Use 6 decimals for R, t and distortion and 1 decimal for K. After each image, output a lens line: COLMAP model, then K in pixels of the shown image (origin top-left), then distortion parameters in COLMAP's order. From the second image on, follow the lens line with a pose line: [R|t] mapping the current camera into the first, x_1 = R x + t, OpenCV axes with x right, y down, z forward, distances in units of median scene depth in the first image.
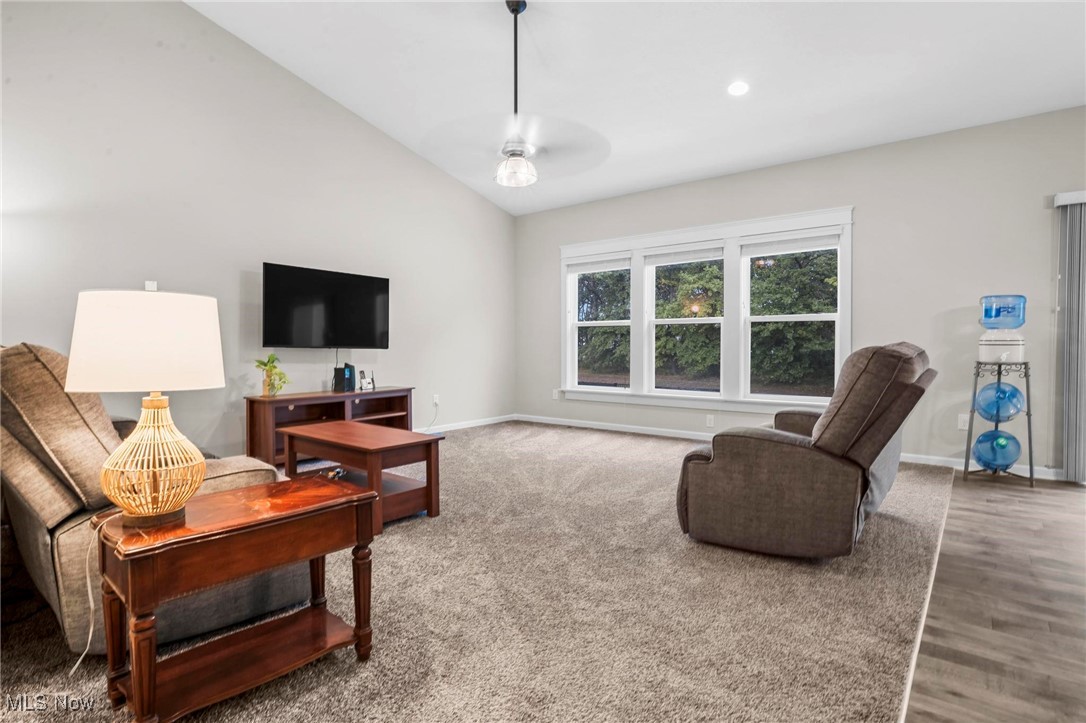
lens RADIAL K [[539.3, 0, 543.1], [0, 539.3, 364.4], [0, 0, 1]] dist [-0.005783, 0.000052]
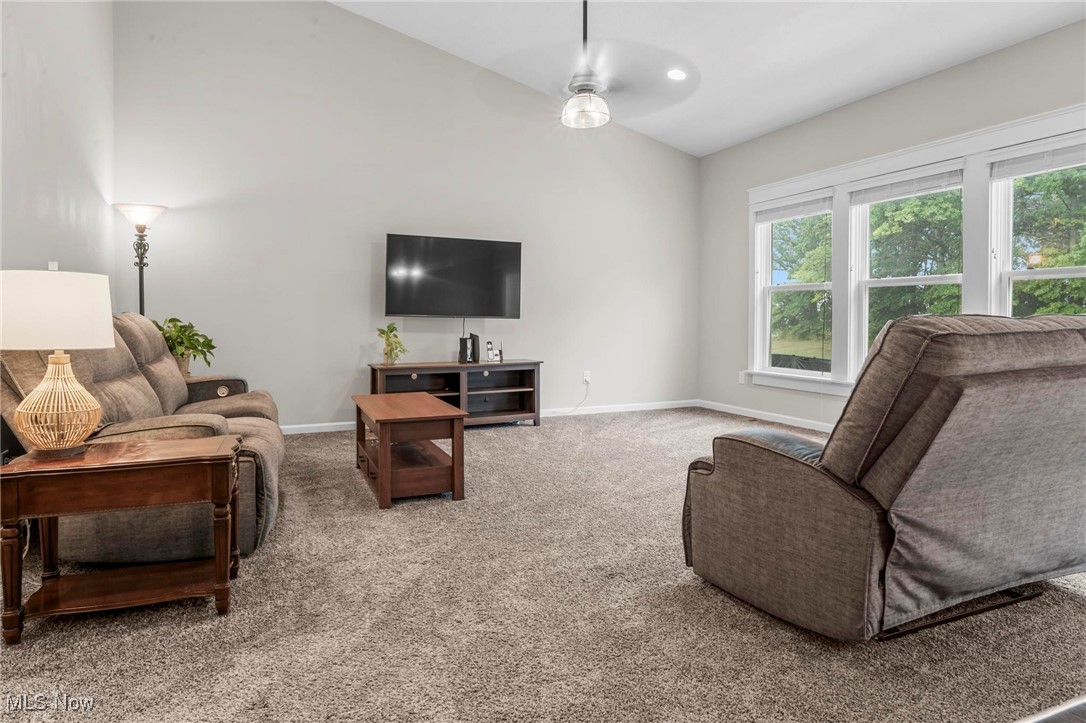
lens RADIAL K [[622.9, 0, 515.4], [0, 622.9, 328.6], [0, 0, 1]] dist [-0.003555, 0.003320]
pose [[0.881461, 0.011158, -0.472124, 0.490597], [-0.017906, 0.999792, -0.009803, -0.003020], [0.471916, 0.017095, 0.881478, 0.128744]]
